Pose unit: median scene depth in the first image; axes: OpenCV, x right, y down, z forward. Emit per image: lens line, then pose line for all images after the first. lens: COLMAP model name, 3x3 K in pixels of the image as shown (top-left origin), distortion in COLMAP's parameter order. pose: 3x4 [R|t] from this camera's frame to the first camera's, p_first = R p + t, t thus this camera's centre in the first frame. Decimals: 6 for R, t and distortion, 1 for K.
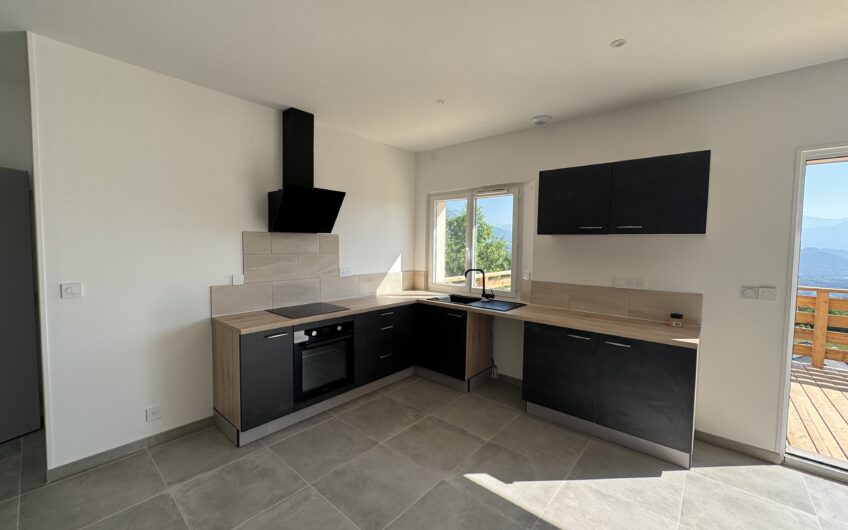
lens RADIAL K [[337.4, 0, 425.4], [0, 337.4, 261.6], [0, 0, 1]] dist [-0.003380, 0.000188]
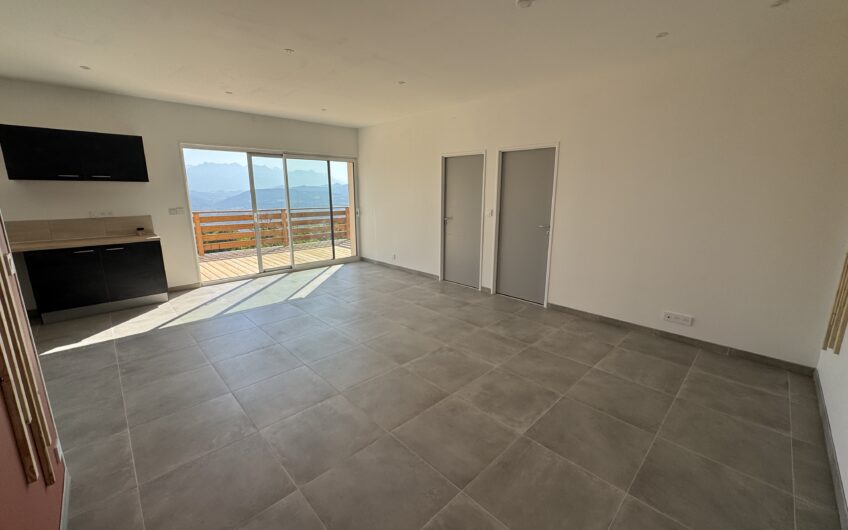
lens RADIAL K [[337.4, 0, 424.2], [0, 337.4, 263.1], [0, 0, 1]] dist [-0.003380, 0.000188]
pose [[0.094517, -0.224149, 0.969961, -0.731700], [0.051771, 0.974111, 0.220064, 0.021205], [-0.994176, 0.029416, 0.103675, -0.553106]]
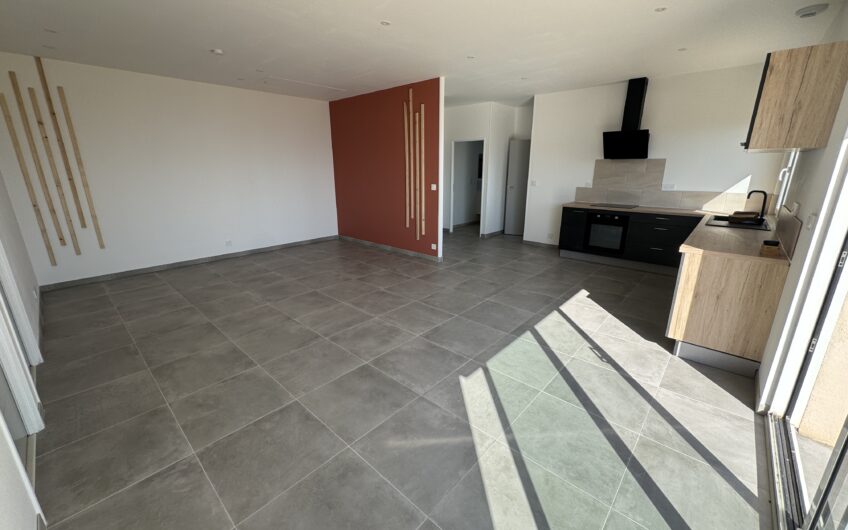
lens RADIAL K [[337.4, 0, 428.7], [0, 337.4, 264.2], [0, 0, 1]] dist [-0.003380, 0.000188]
pose [[-0.021124, 0.265844, -0.963784, 1.405343], [-0.049228, 0.962554, 0.266584, 0.018107], [0.998564, 0.053076, -0.007246, 0.084533]]
